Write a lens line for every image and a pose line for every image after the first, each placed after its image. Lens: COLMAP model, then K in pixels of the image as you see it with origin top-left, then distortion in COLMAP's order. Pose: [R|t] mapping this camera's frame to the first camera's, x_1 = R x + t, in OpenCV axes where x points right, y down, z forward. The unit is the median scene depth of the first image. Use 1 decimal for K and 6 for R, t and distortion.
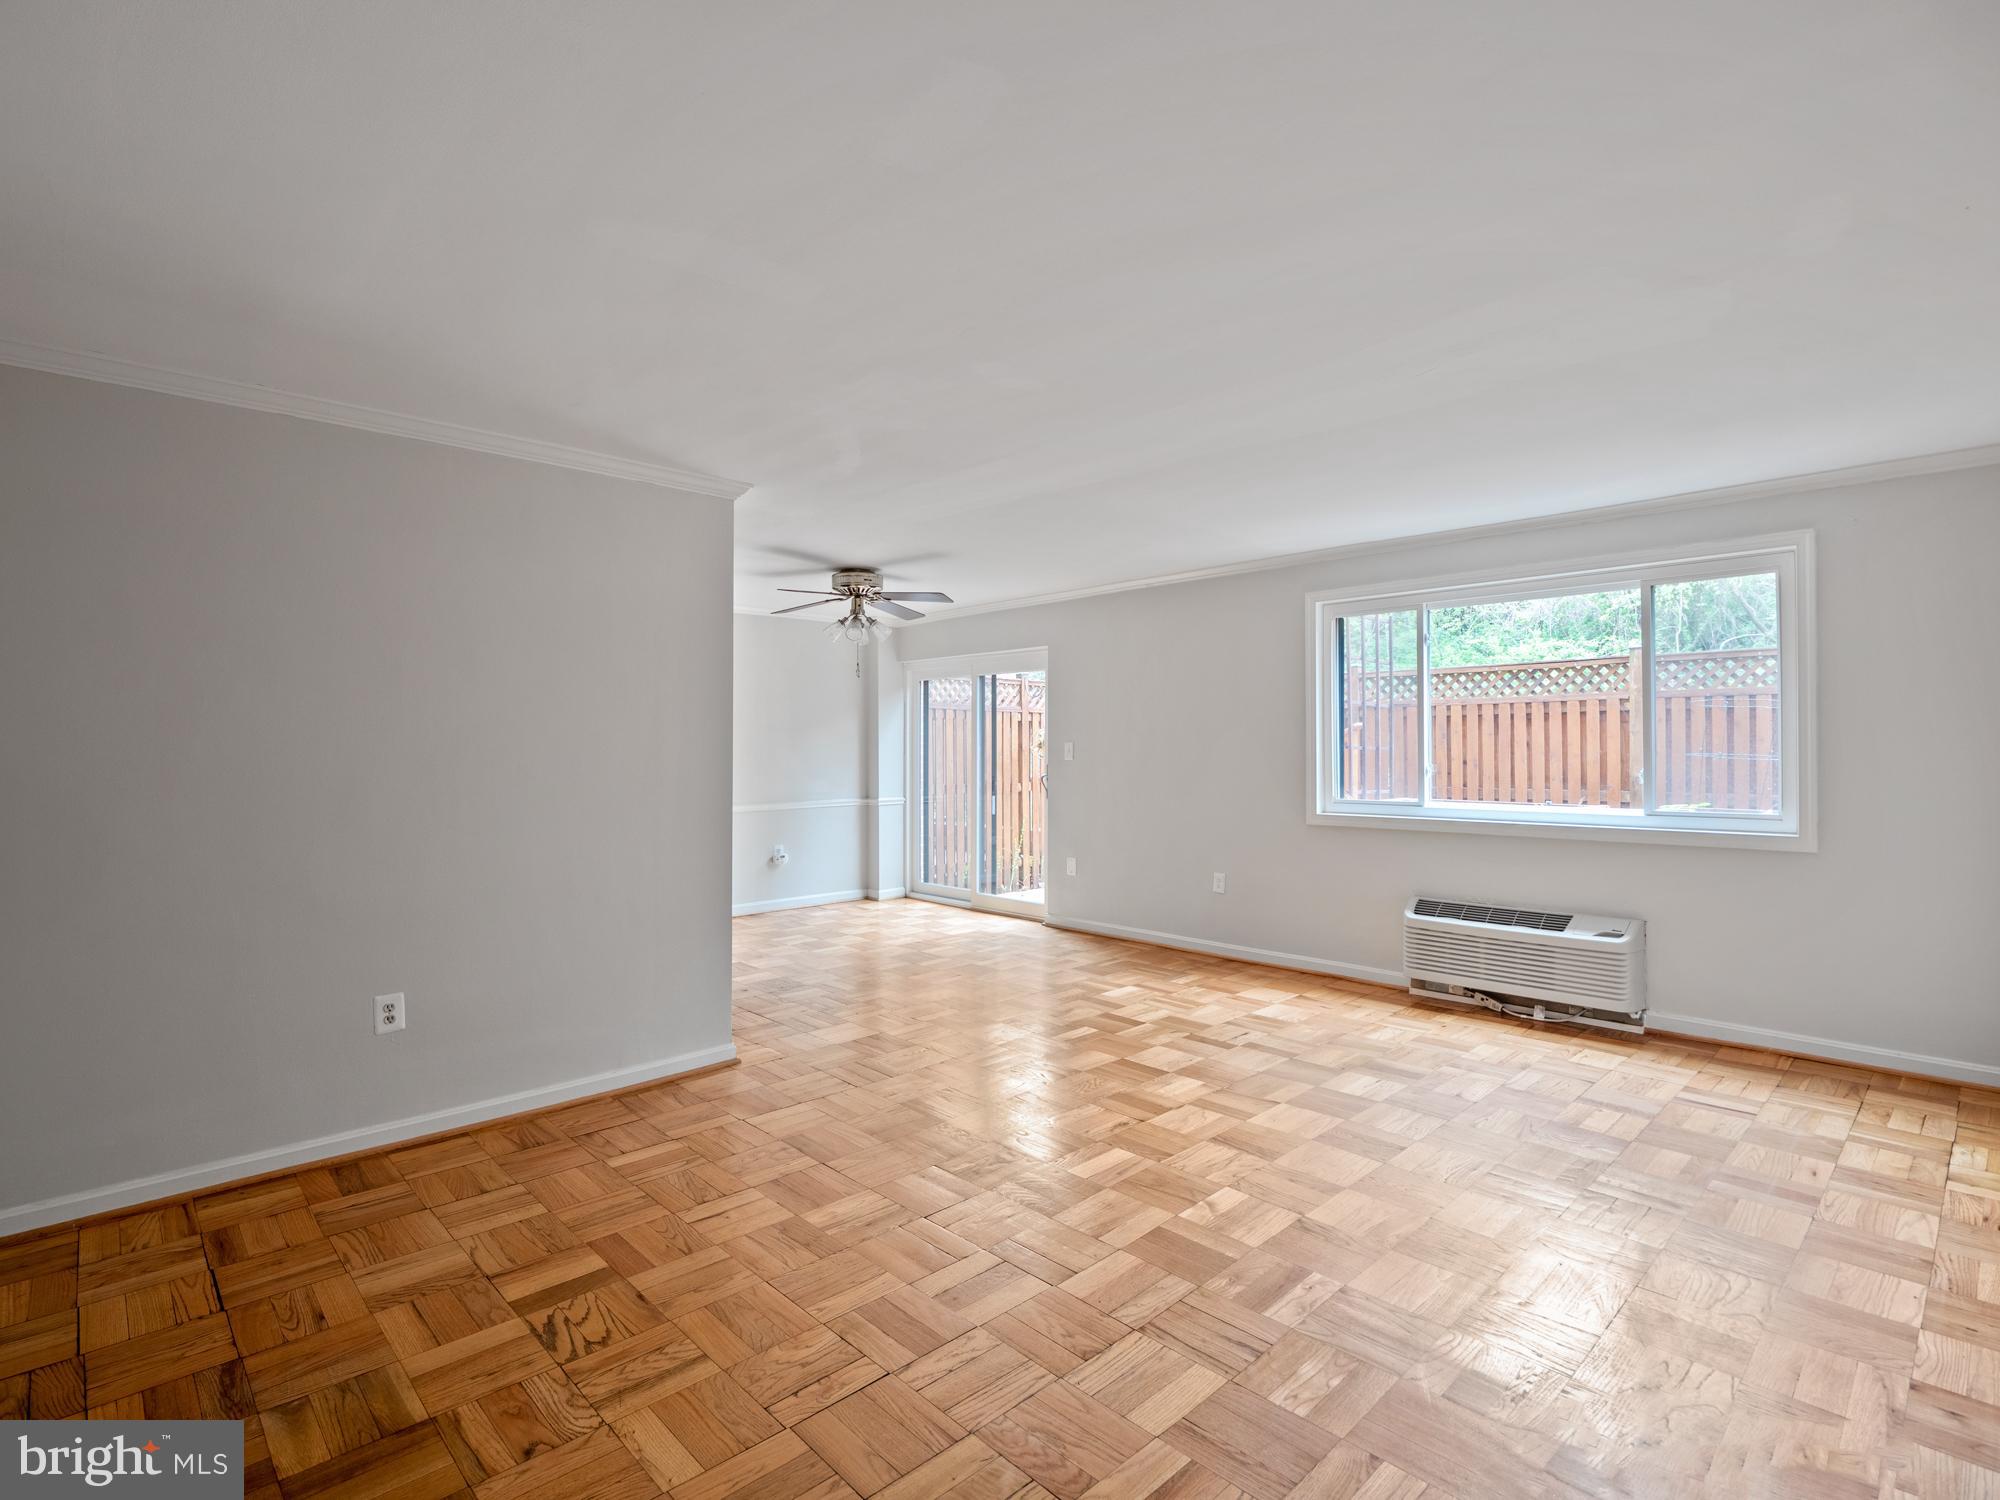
lens RADIAL K [[987.0, 0, 985.2], [0, 987.0, 741.6], [0, 0, 1]] dist [-0.011216, -0.001692]
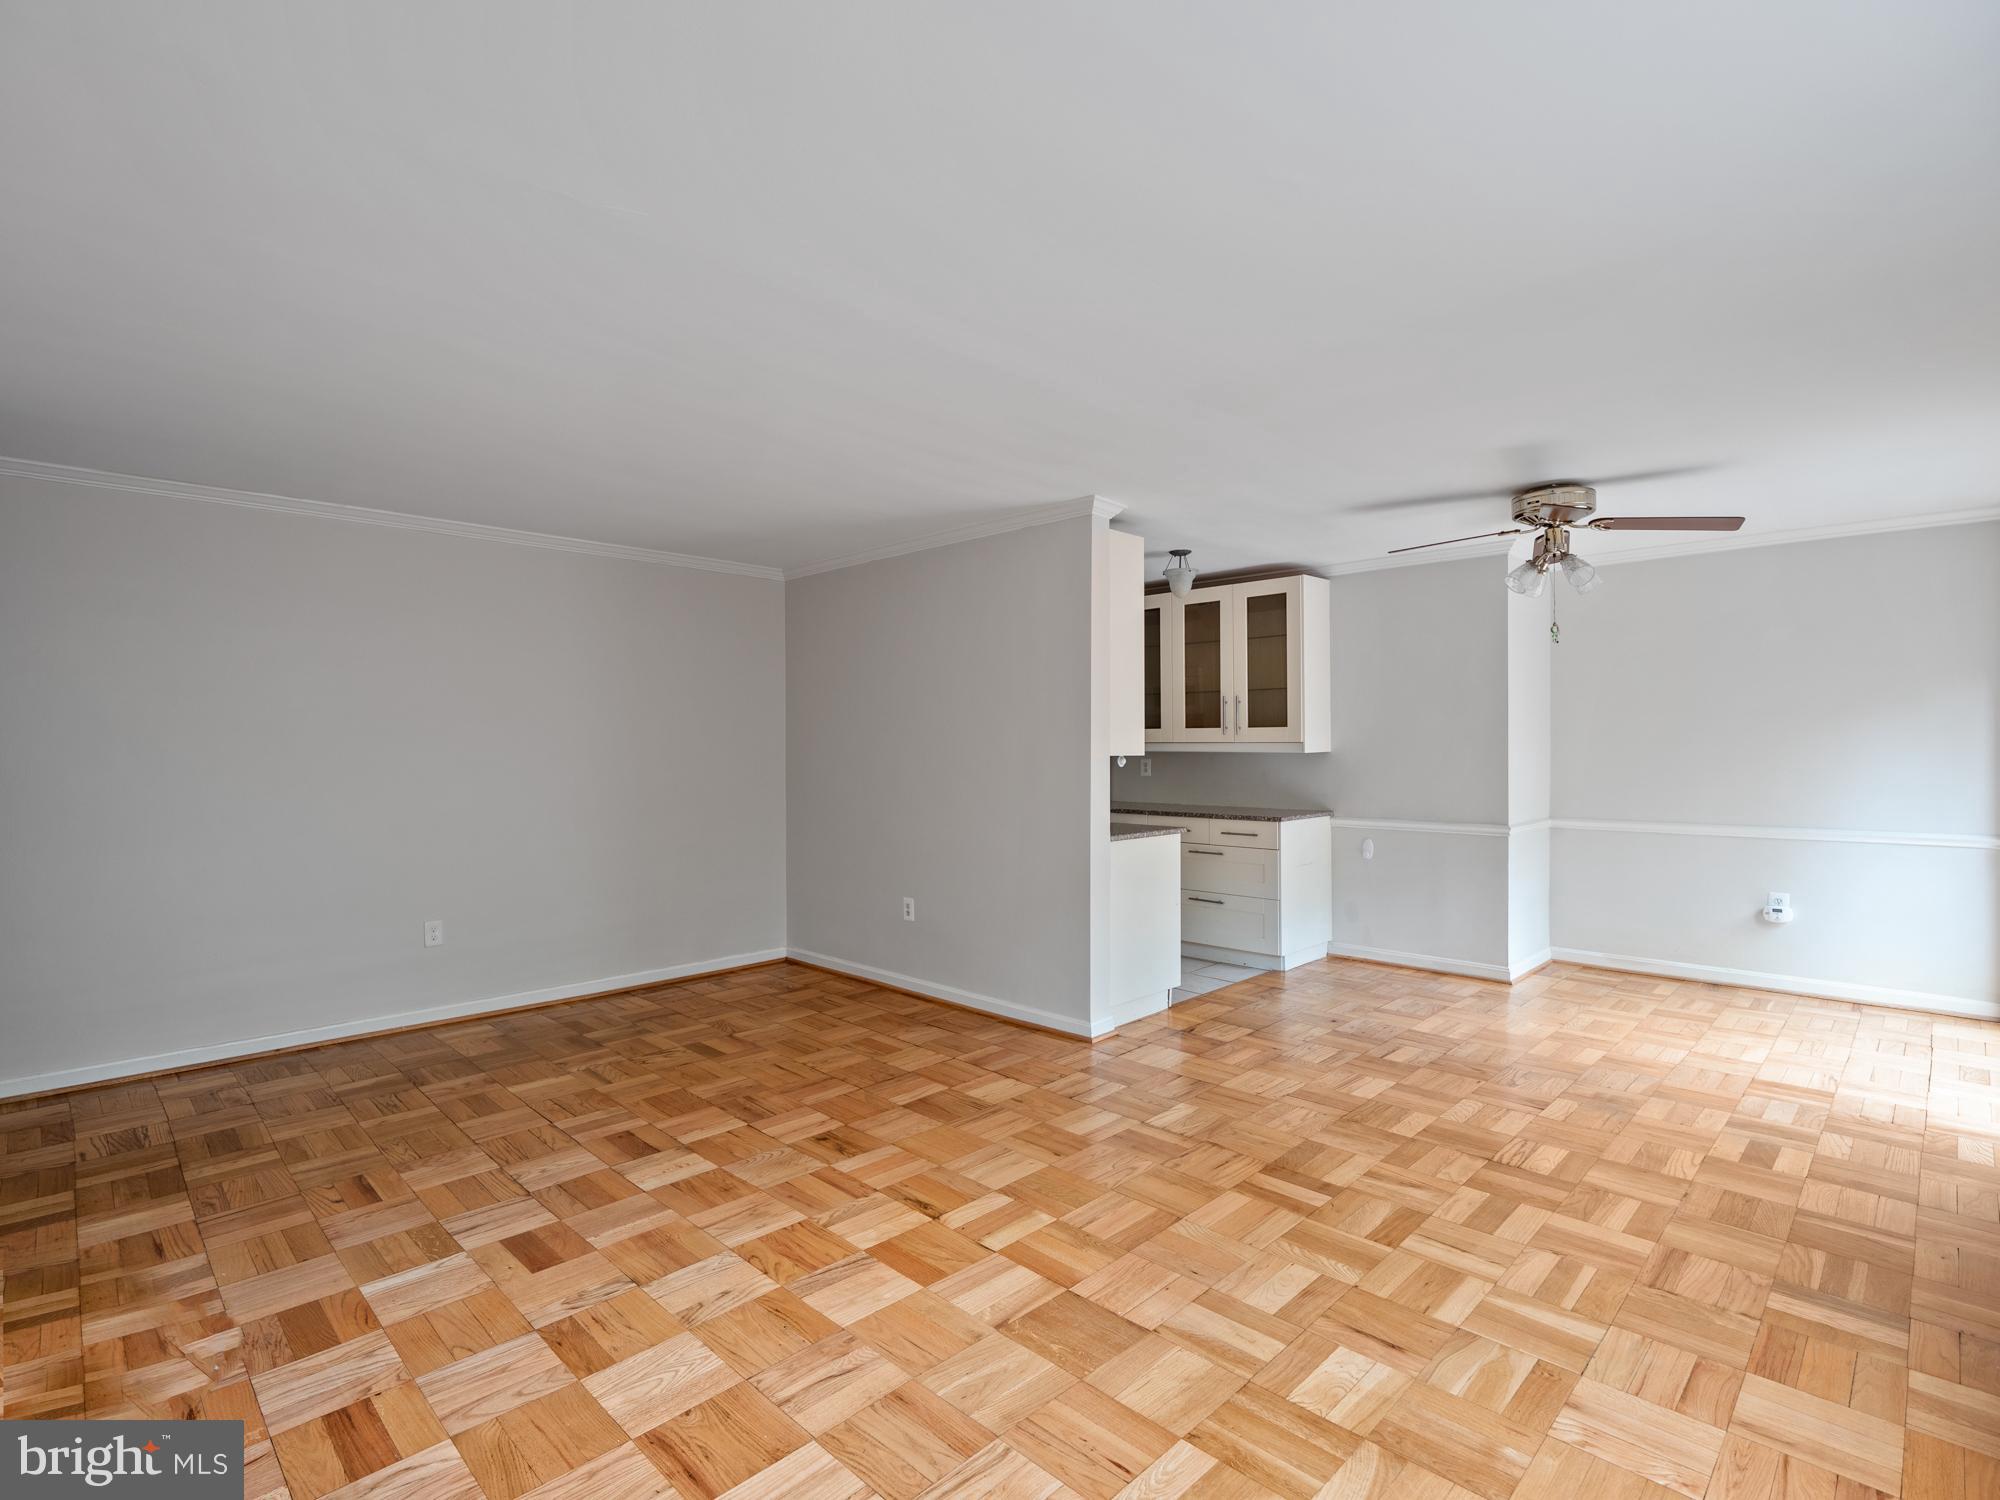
lens RADIAL K [[987.0, 0, 979.3], [0, 987.0, 745.9], [0, 0, 1]] dist [-0.011216, -0.001692]
pose [[0.025215, 0.007559, -0.999653, 0.618545], [0.007132, 0.999945, 0.007741, -0.001749], [0.999657, -0.007325, 0.025159, 0.657863]]
